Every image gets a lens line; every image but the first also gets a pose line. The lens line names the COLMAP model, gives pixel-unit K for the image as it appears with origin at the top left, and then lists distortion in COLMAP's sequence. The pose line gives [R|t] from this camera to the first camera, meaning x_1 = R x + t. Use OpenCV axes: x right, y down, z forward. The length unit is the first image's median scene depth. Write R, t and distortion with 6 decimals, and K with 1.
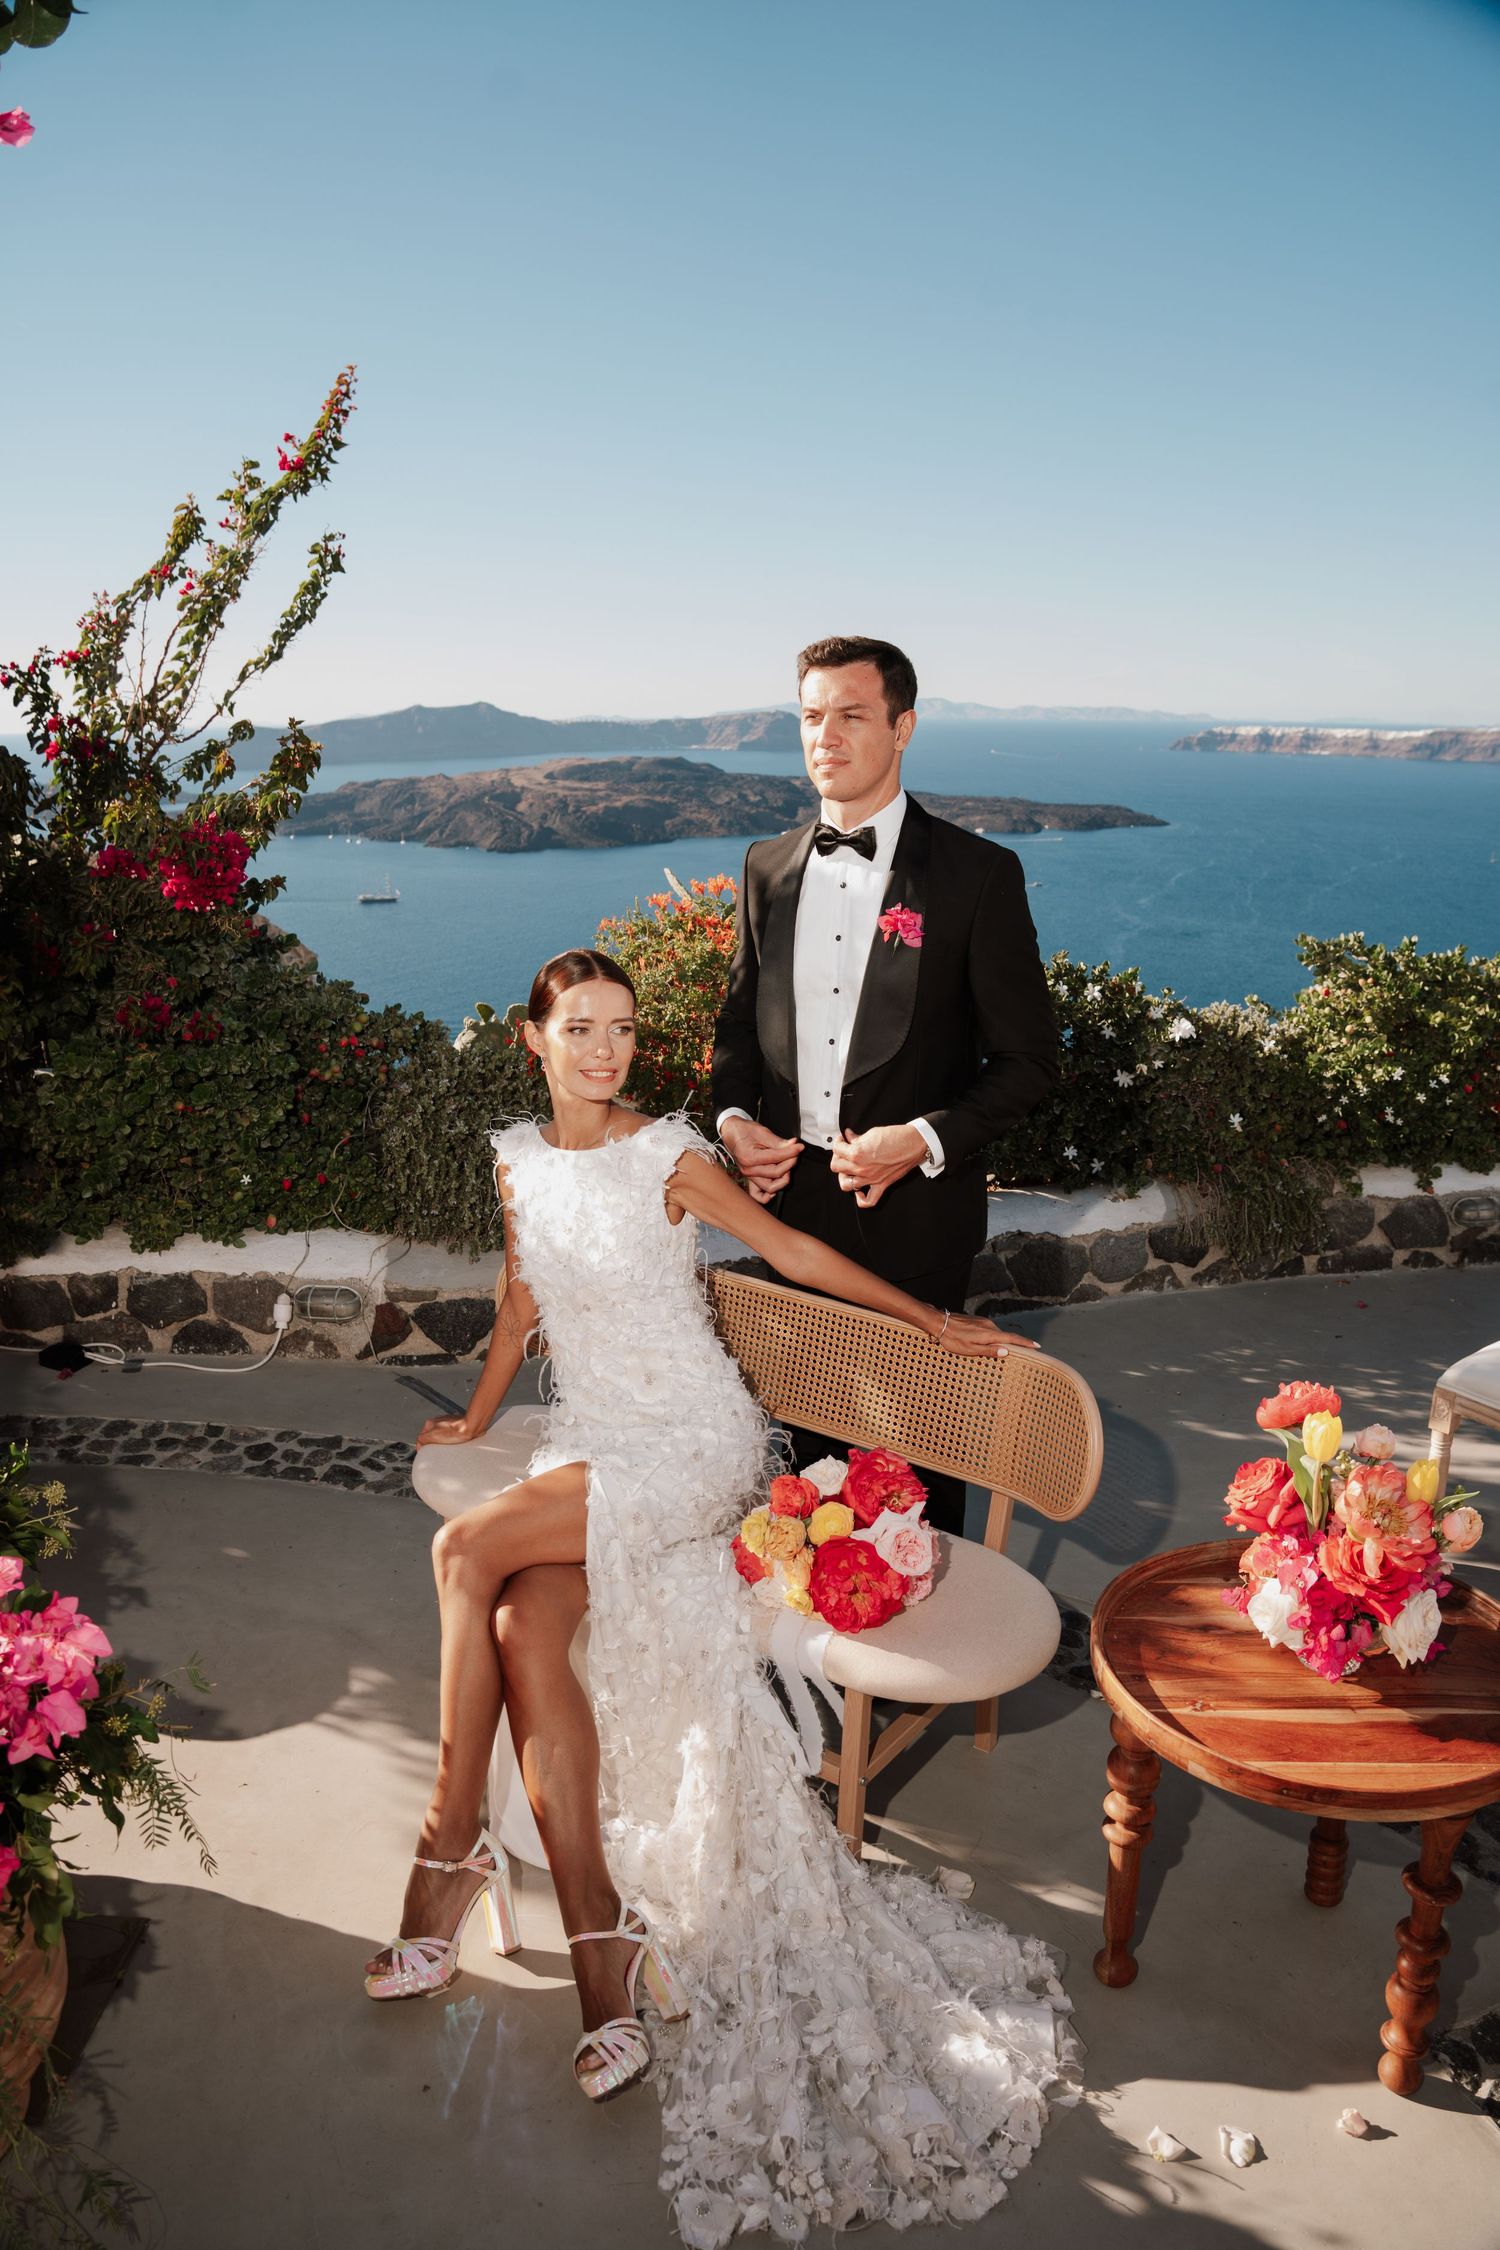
lens RADIAL K [[1551.6, 0, 757.6], [0, 1551.6, 1138.0], [0, 0, 1]] dist [-0.145867, 0.078309]
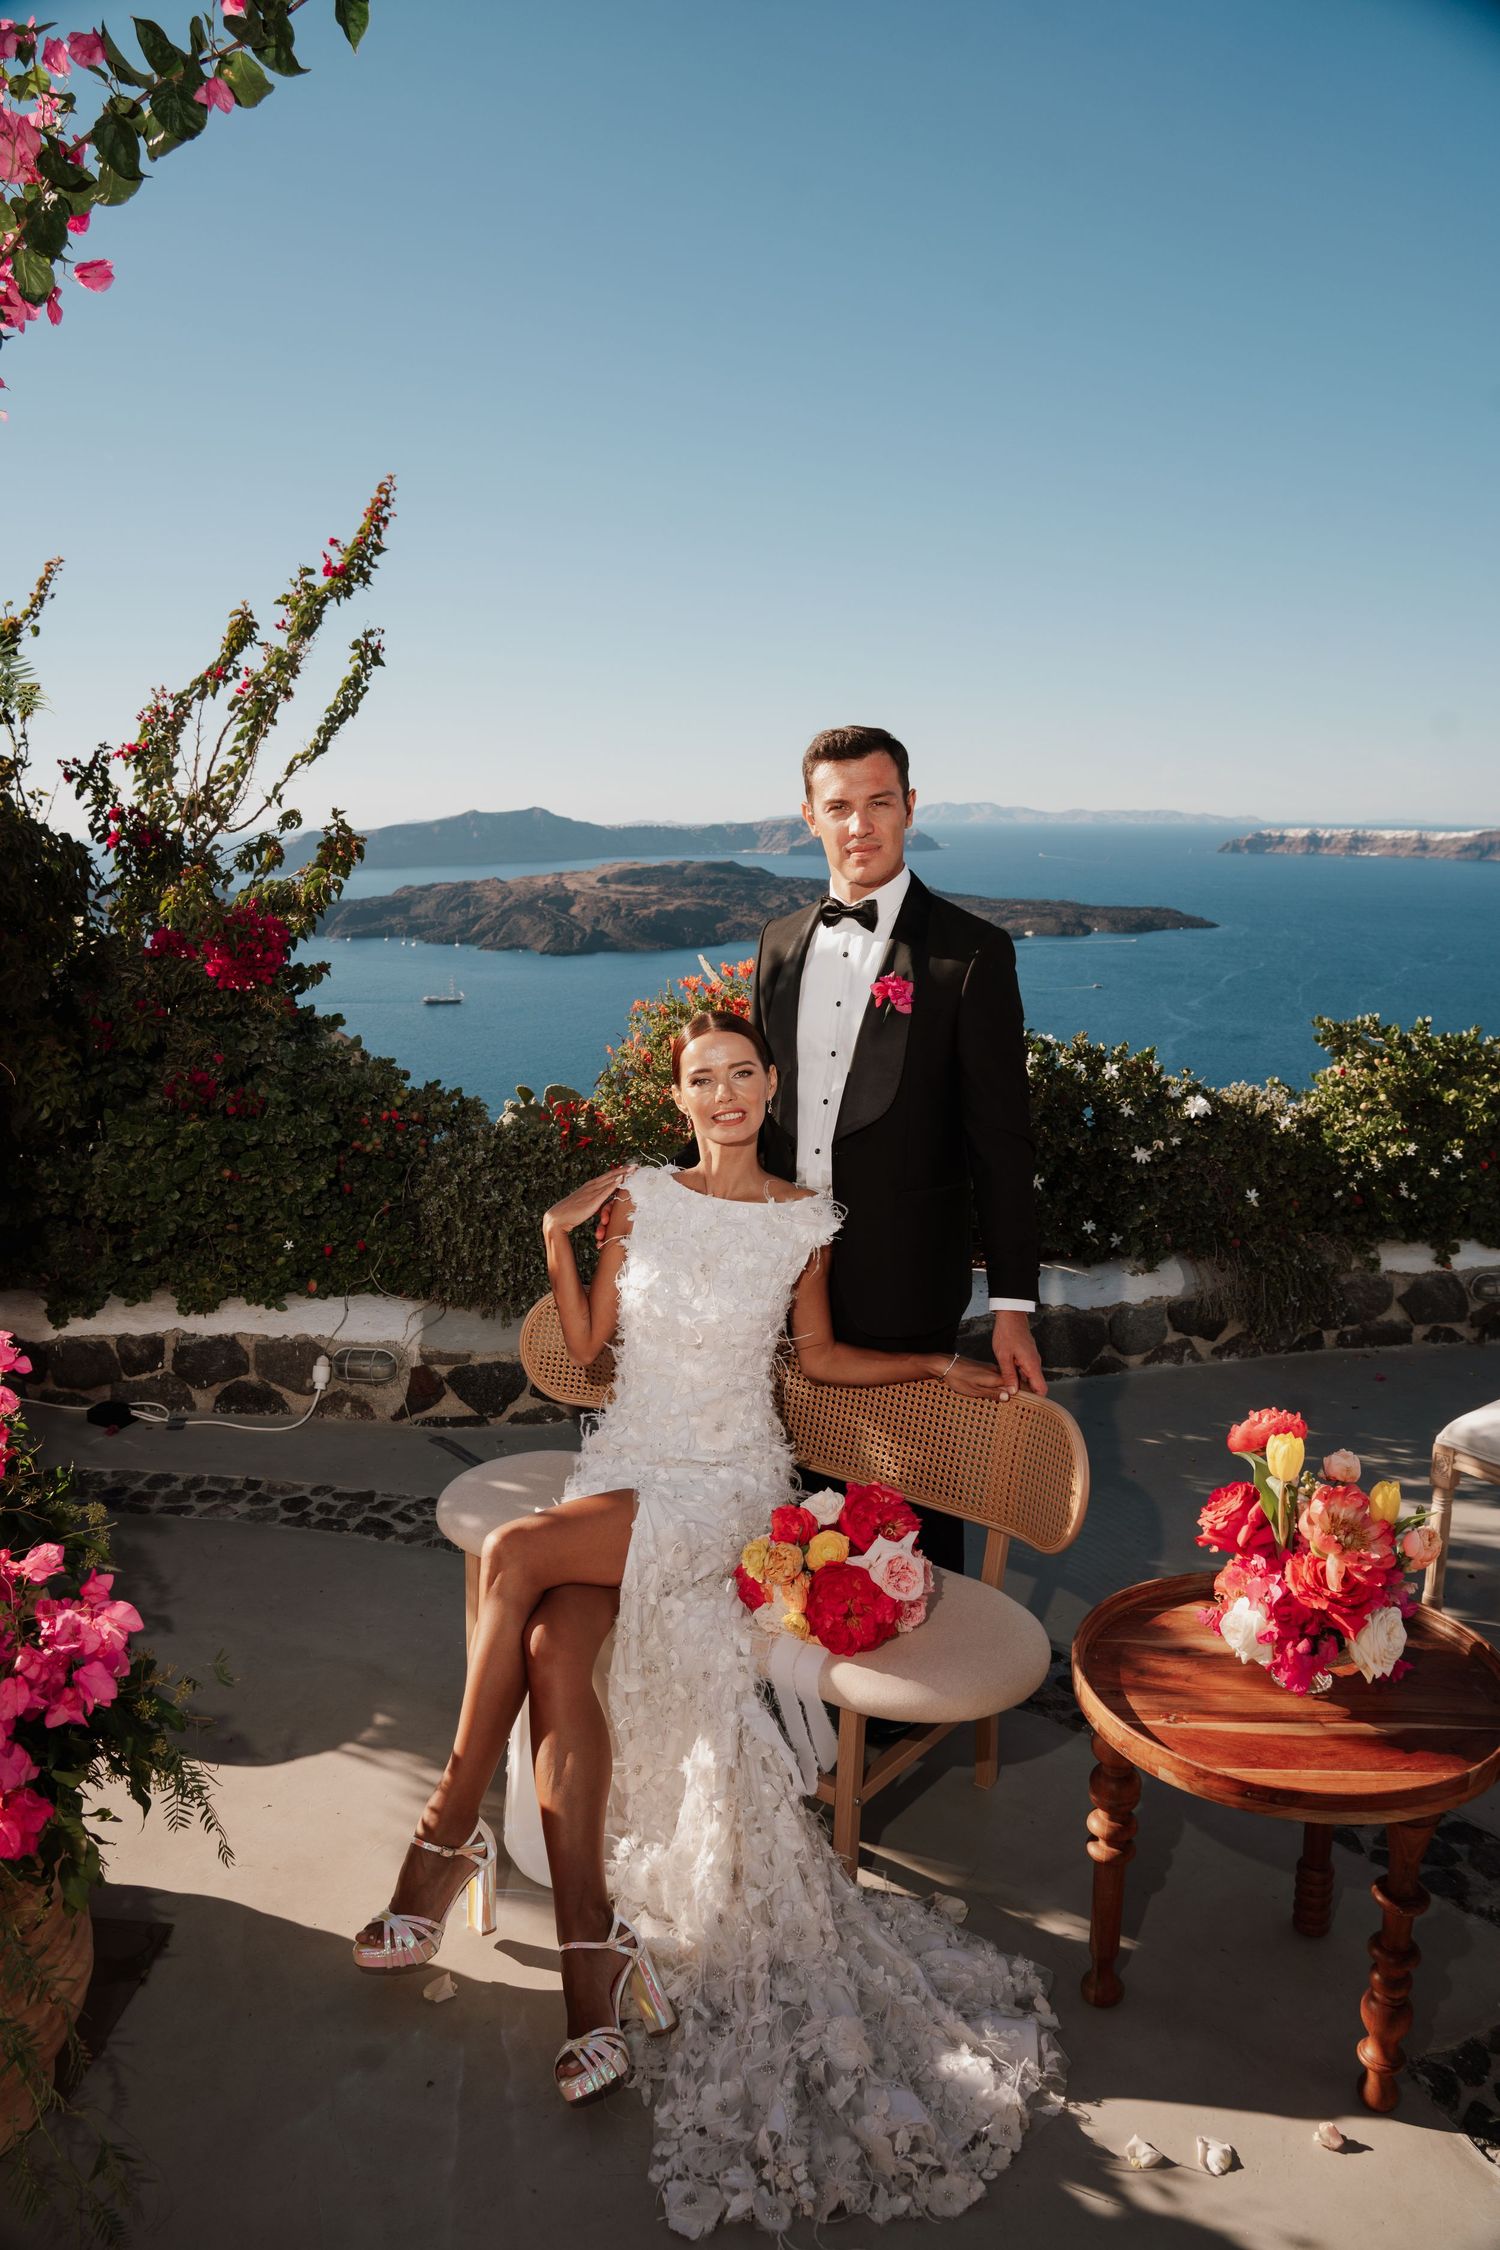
lens RADIAL K [[1551.6, 0, 757.6], [0, 1551.6, 1138.0], [0, 0, 1]] dist [-0.145867, 0.078309]
pose [[0.999477, 0.002050, -0.032286, 0.020534], [-0.004156, 0.997856, -0.065317, 0.023873], [0.032083, 0.065417, 0.997342, -0.040010]]
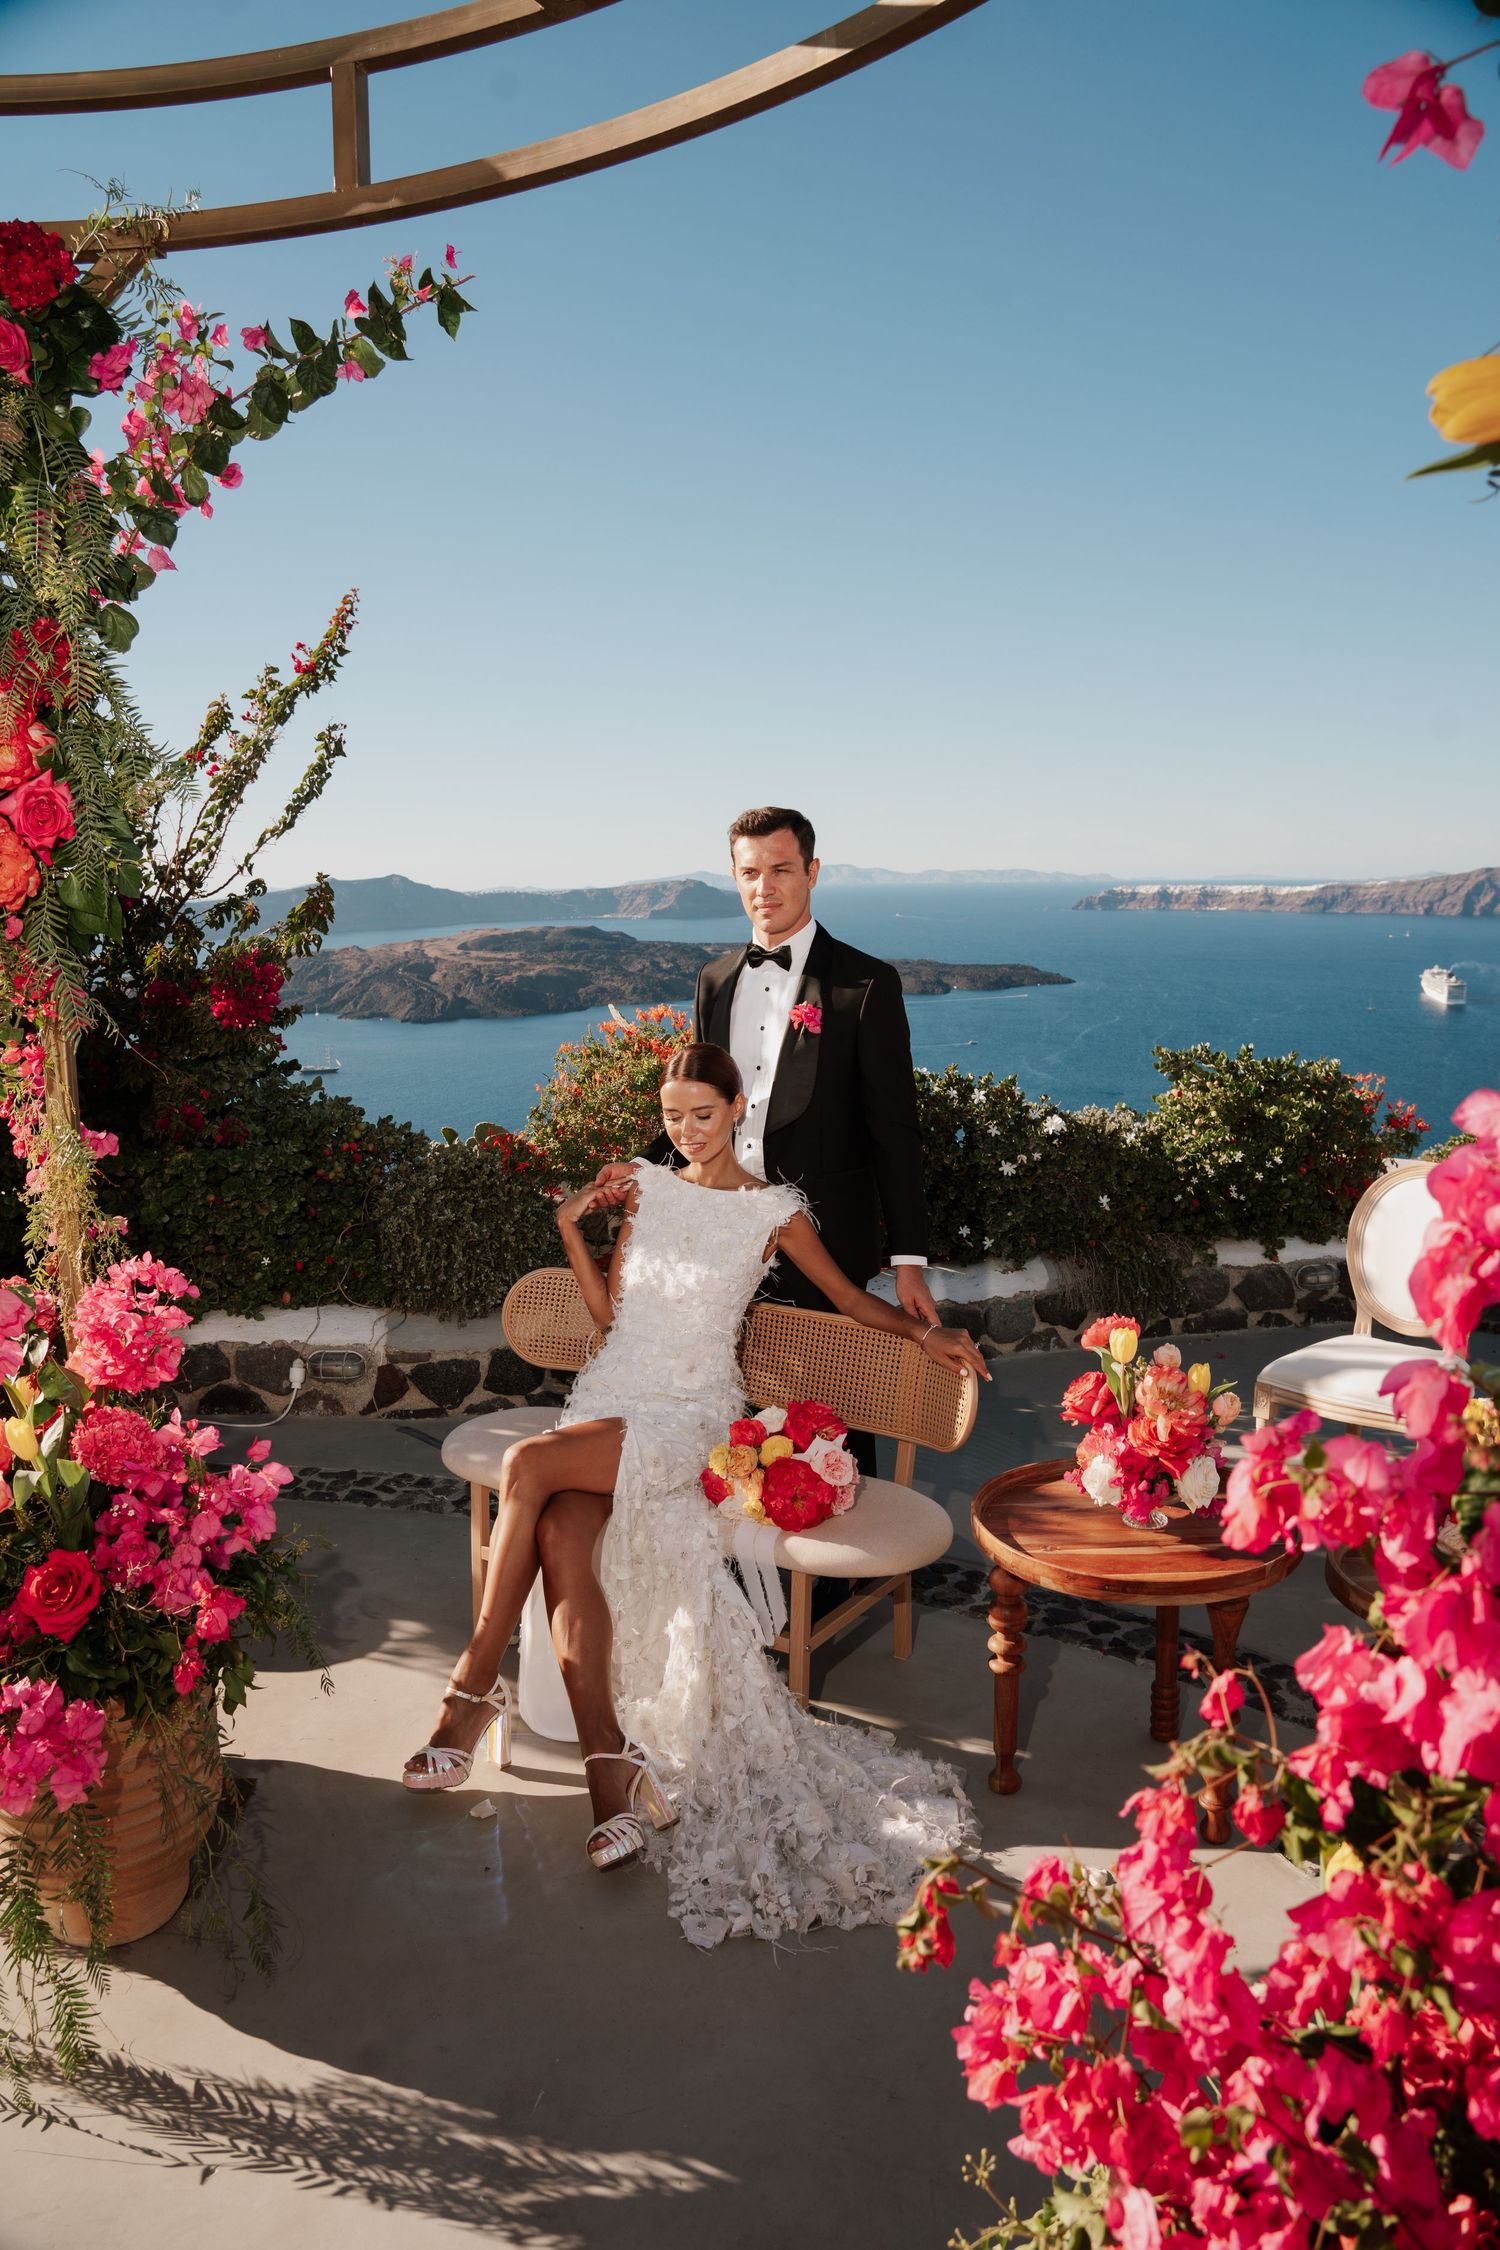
lens RADIAL K [[1551.6, 0, 757.6], [0, 1551.6, 1138.0], [0, 0, 1]] dist [-0.145867, 0.078309]
pose [[0.998291, -0.022261, 0.054029, -0.021676], [0.027823, 0.994138, -0.104480, 0.074742], [-0.051387, 0.105804, 0.993058, -0.220589]]
